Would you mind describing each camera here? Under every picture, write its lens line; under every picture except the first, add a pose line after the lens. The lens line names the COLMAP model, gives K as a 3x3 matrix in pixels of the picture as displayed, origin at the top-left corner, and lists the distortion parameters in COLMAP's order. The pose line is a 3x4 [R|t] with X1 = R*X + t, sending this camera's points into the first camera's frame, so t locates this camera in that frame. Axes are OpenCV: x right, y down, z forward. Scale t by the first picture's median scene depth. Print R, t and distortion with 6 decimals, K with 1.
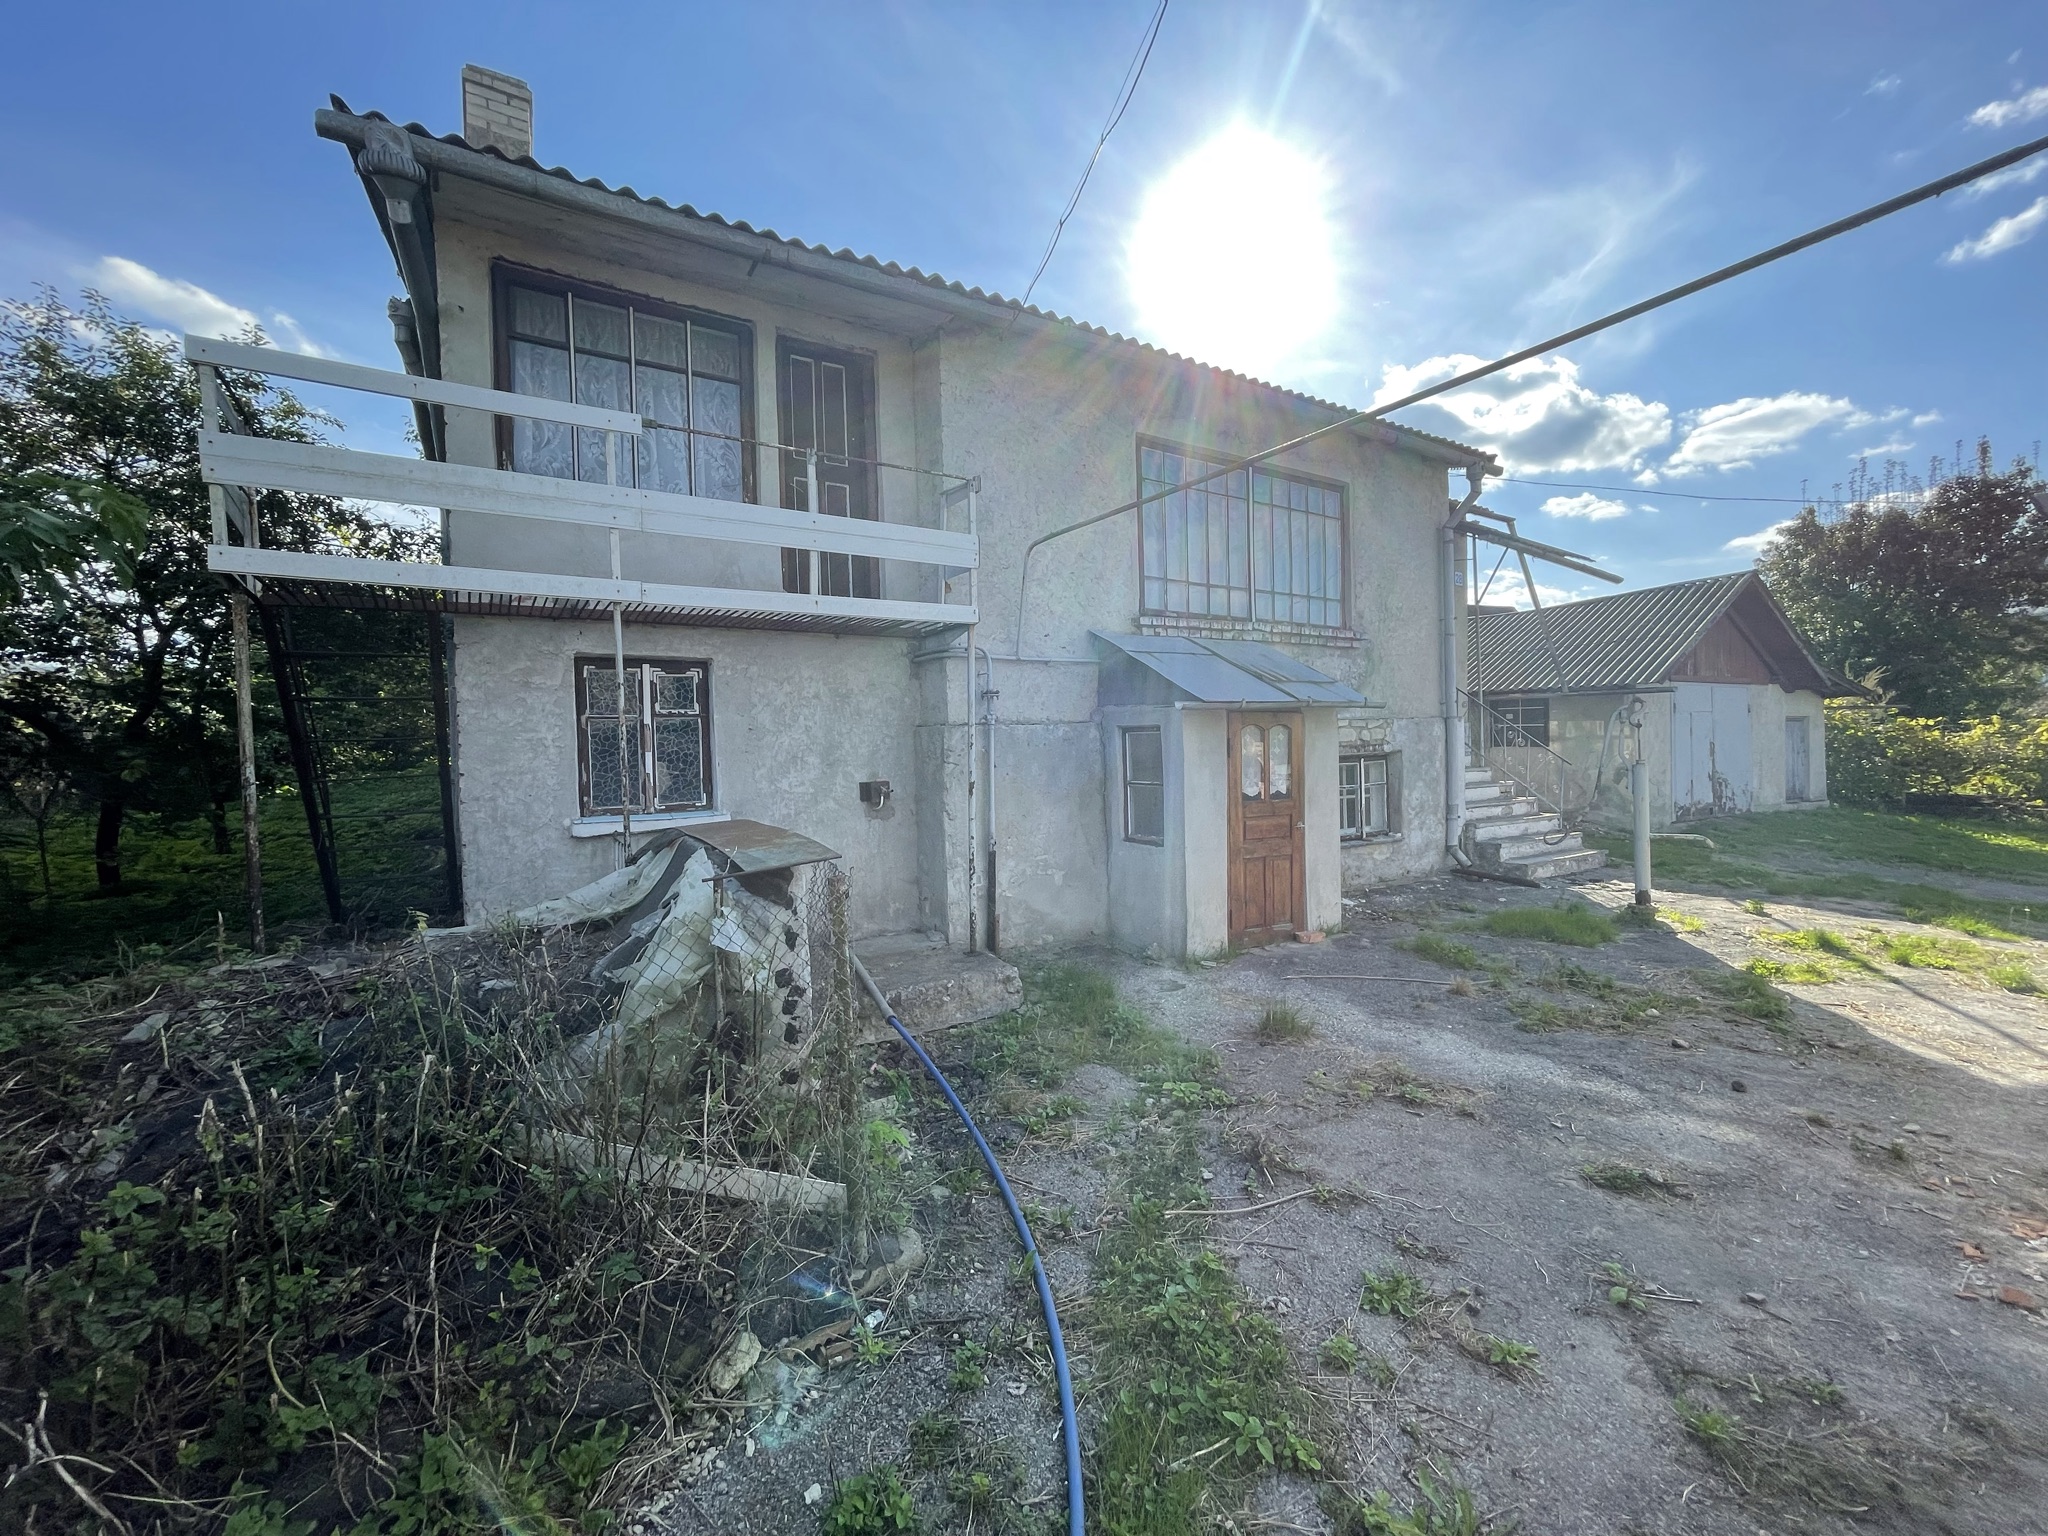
lens RADIAL K [[826.3, 0, 1027.3], [0, 826.3, 765.5], [0, 0, 1]] dist [-0.013337, -0.000842]
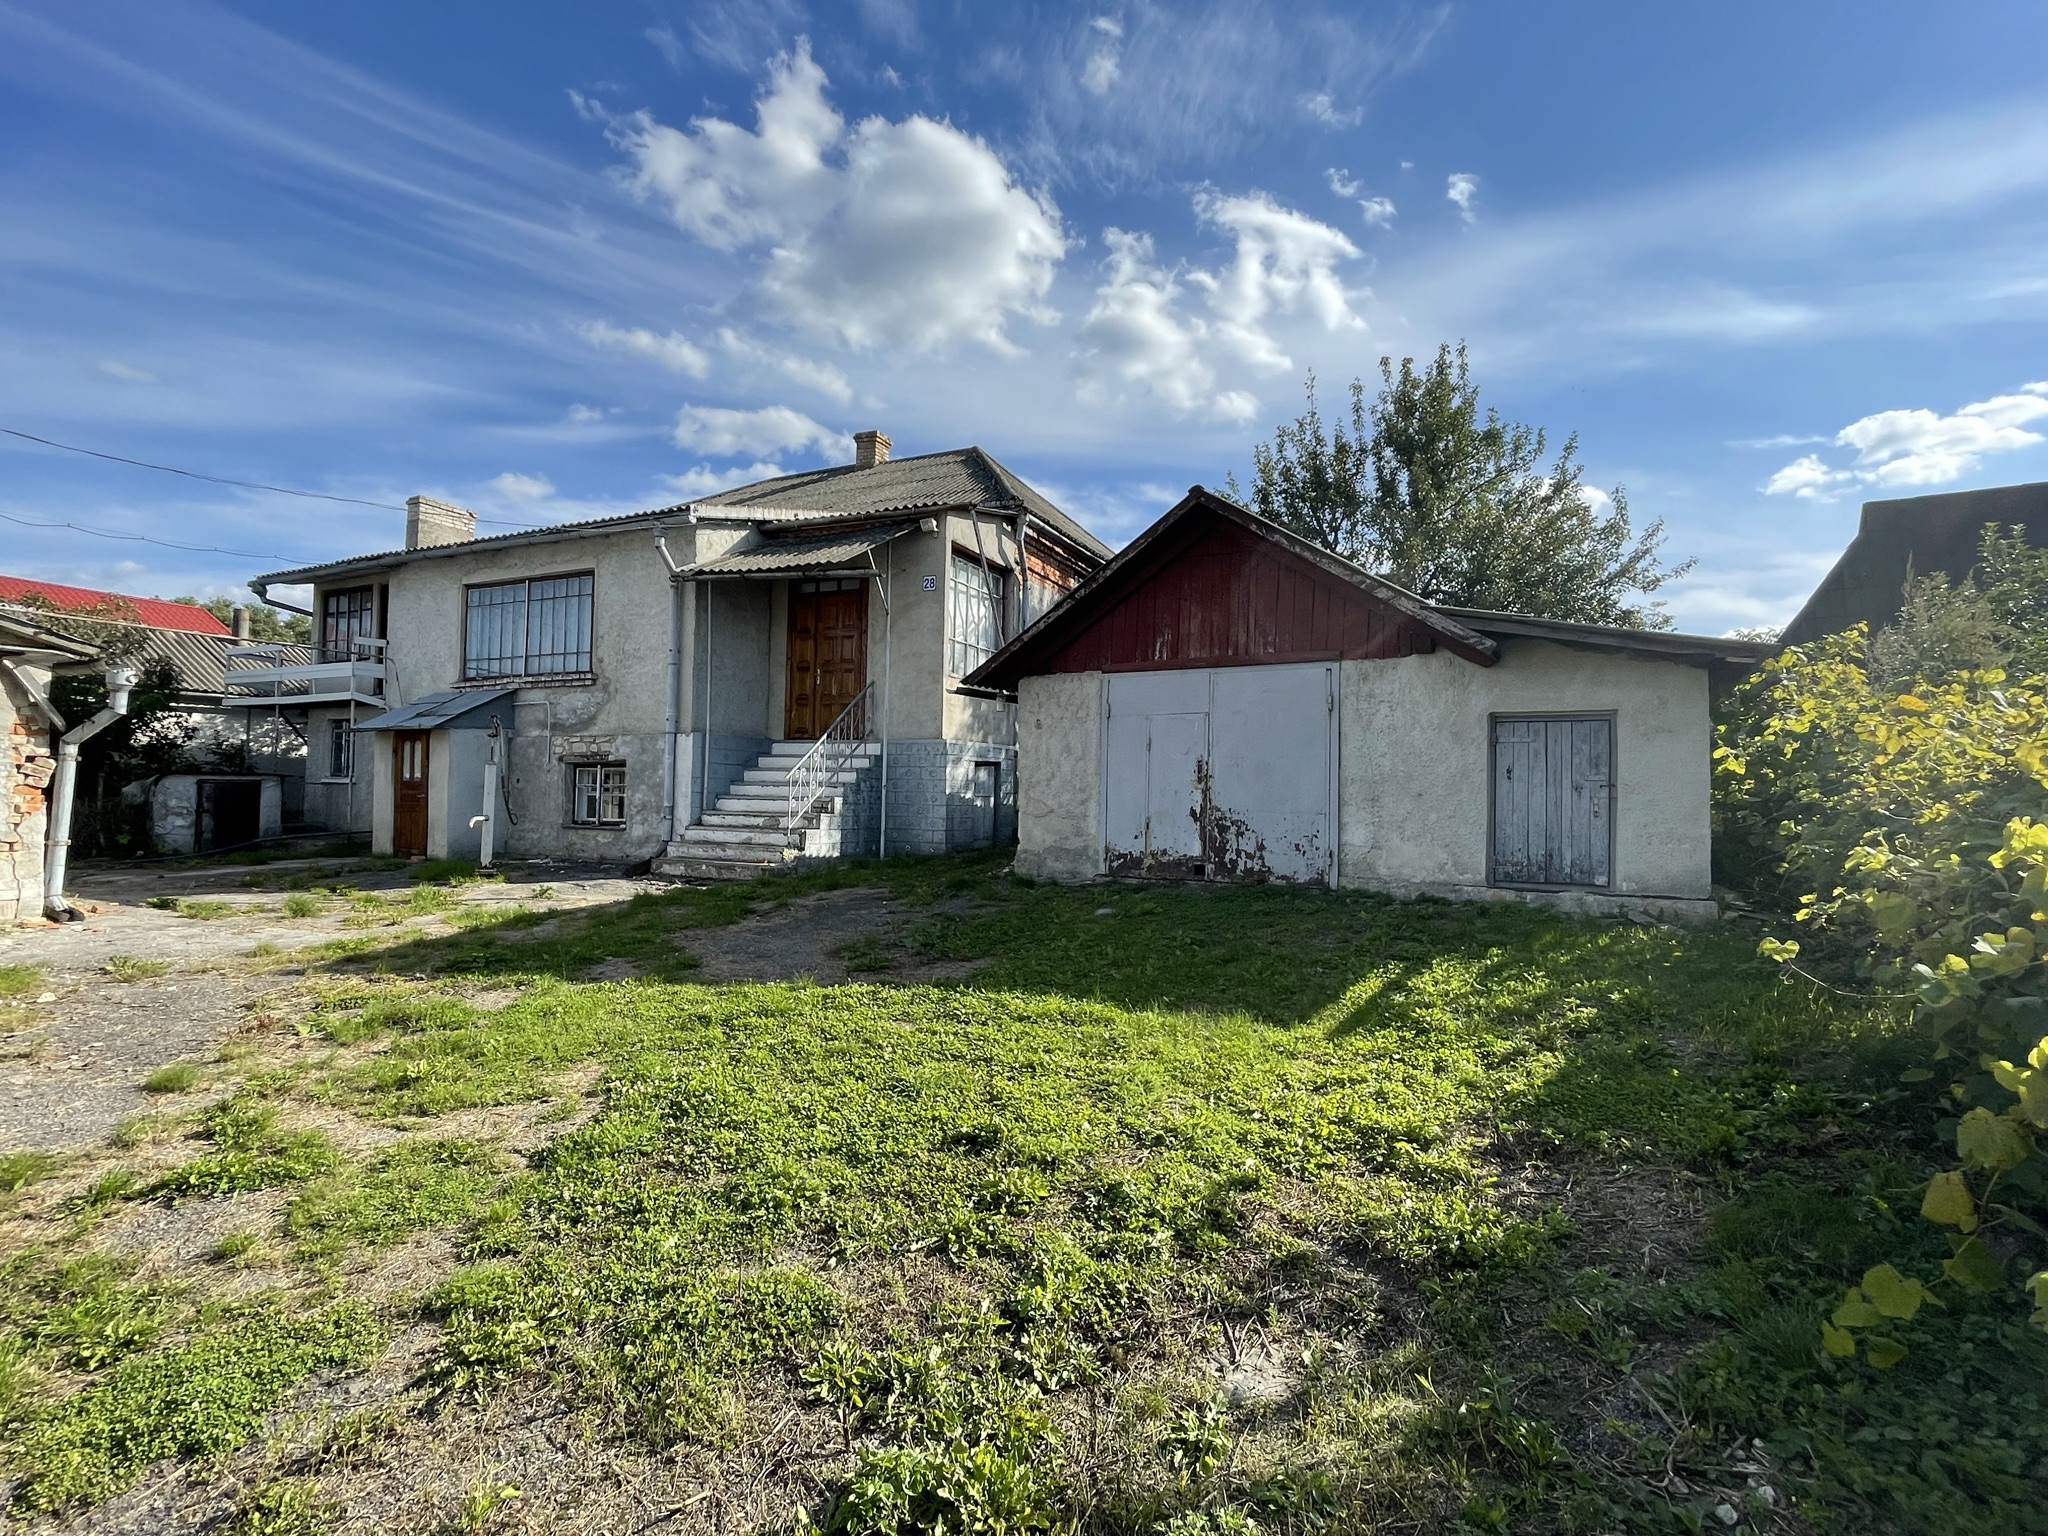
lens RADIAL K [[970.6, 0, 1025.6], [0, 970.6, 765.1], [0, 0, 1]] dist [0.002059, 0.001526]
pose [[0.544379, 0.006891, -0.838811, 2.220638], [-0.041614, 0.998957, -0.018800, -0.008344], [0.837807, 0.045140, 0.544098, 0.754046]]
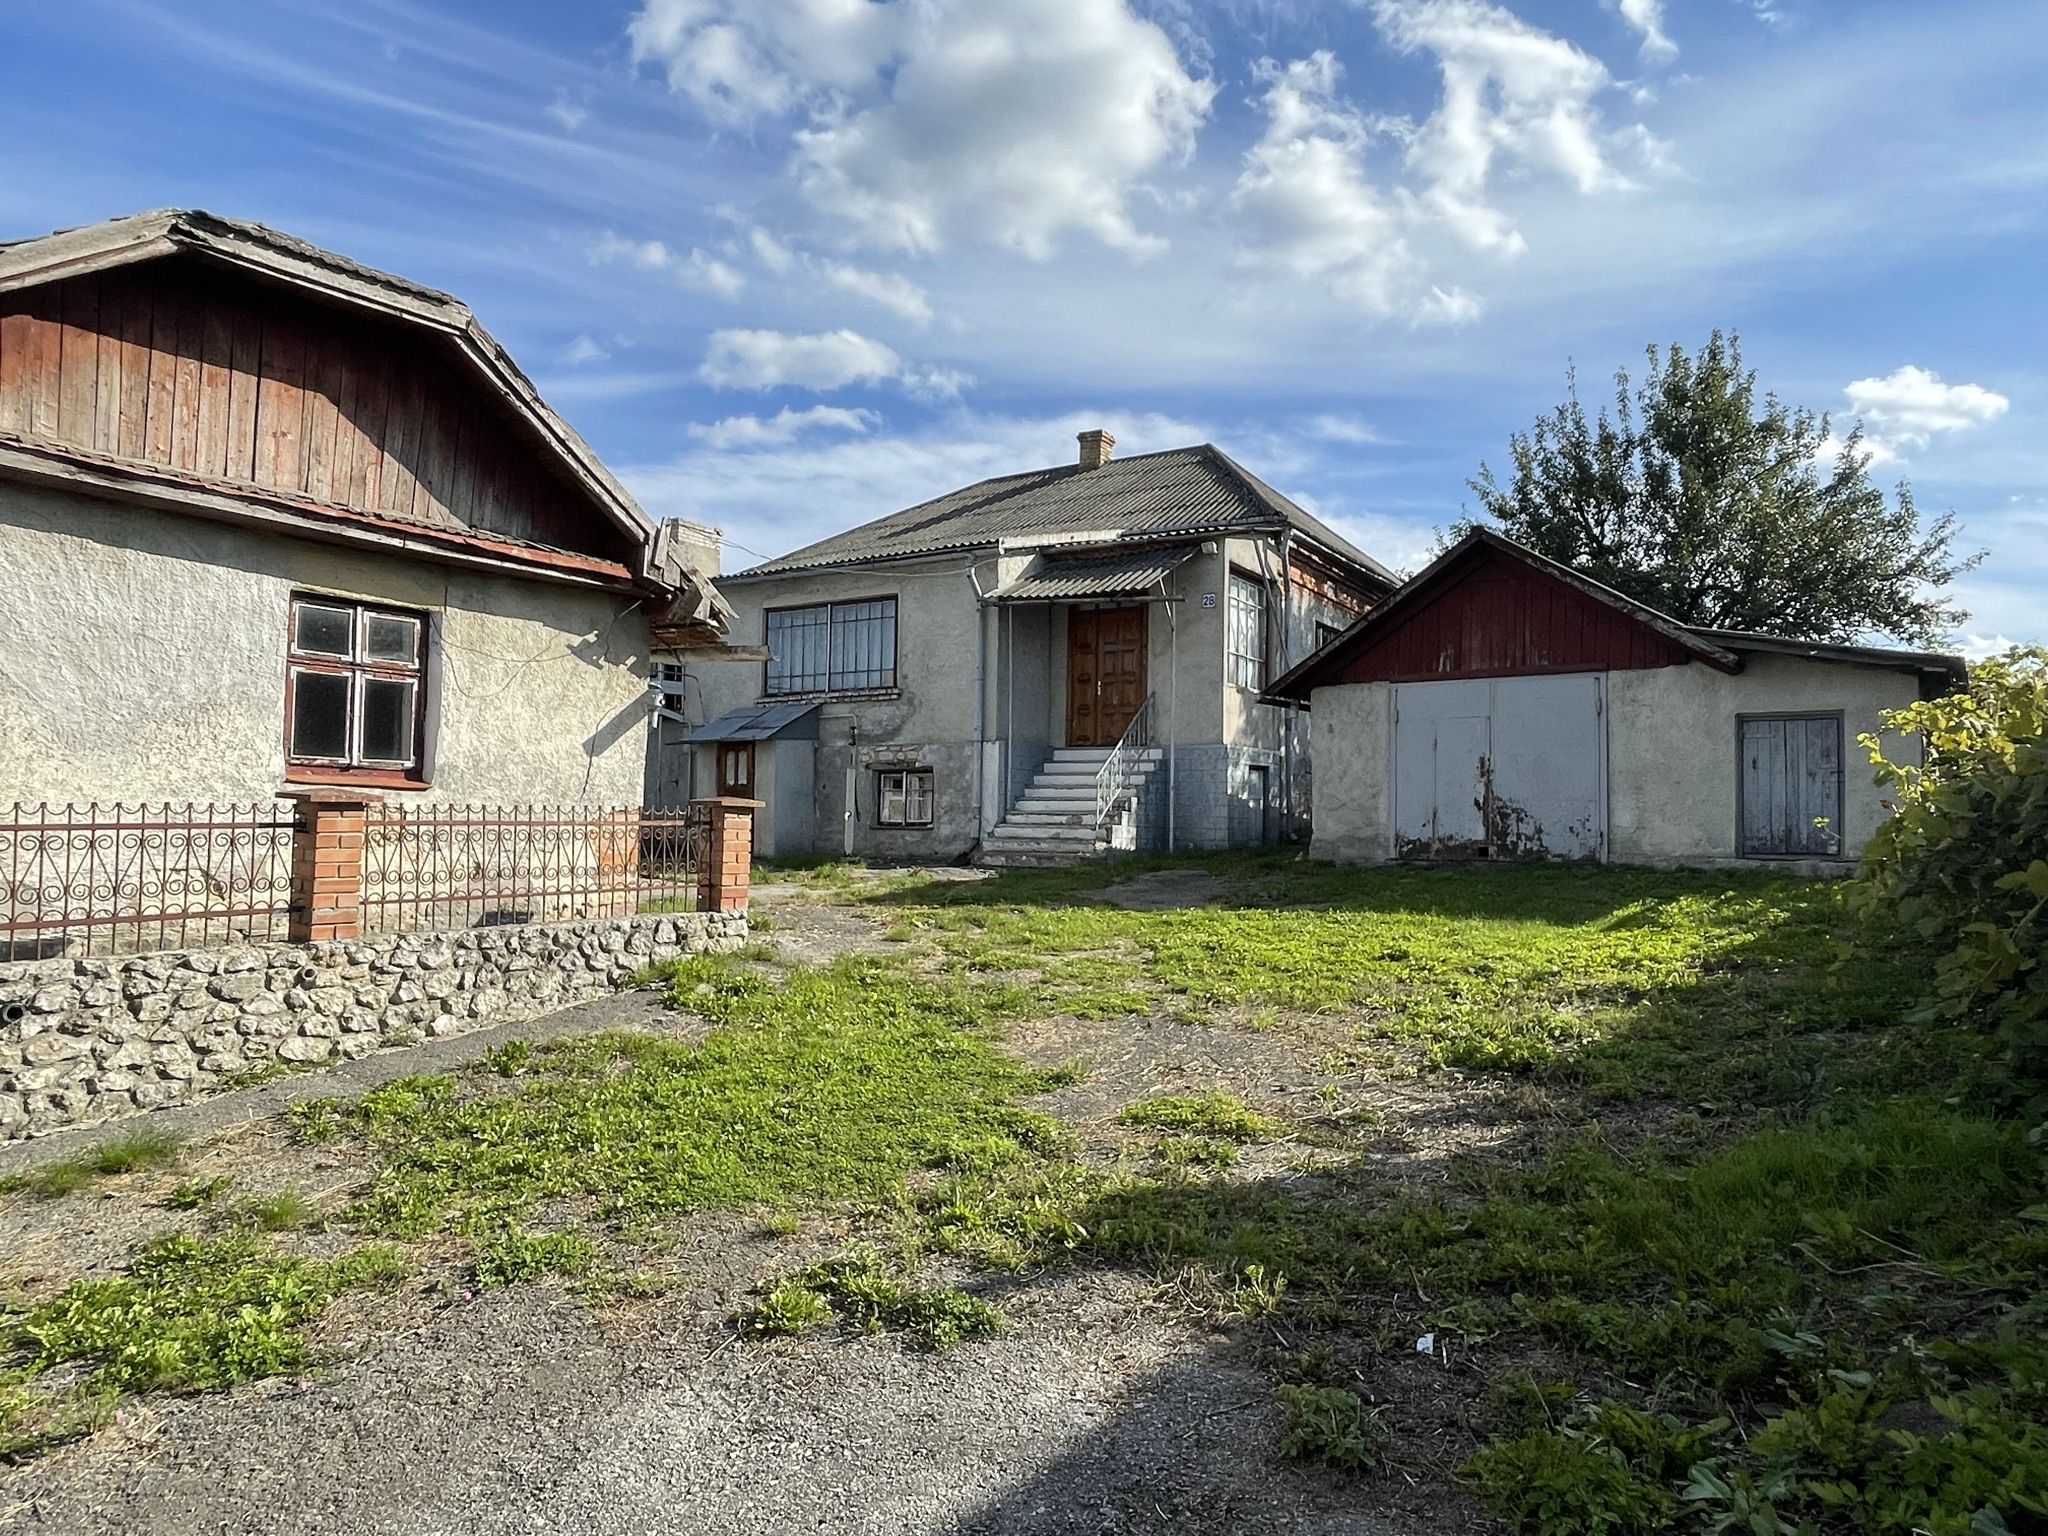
lens RADIAL K [[1276.8, 0, 1013.7], [0, 1276.8, 780.7], [0, 0, 1]] dist [-0.002830, -0.014485]
pose [[0.437537, -0.003190, -0.899195, 2.689066], [-0.037700, 0.999049, -0.021889, 0.053511], [0.898410, 0.043477, 0.437001, 0.177883]]
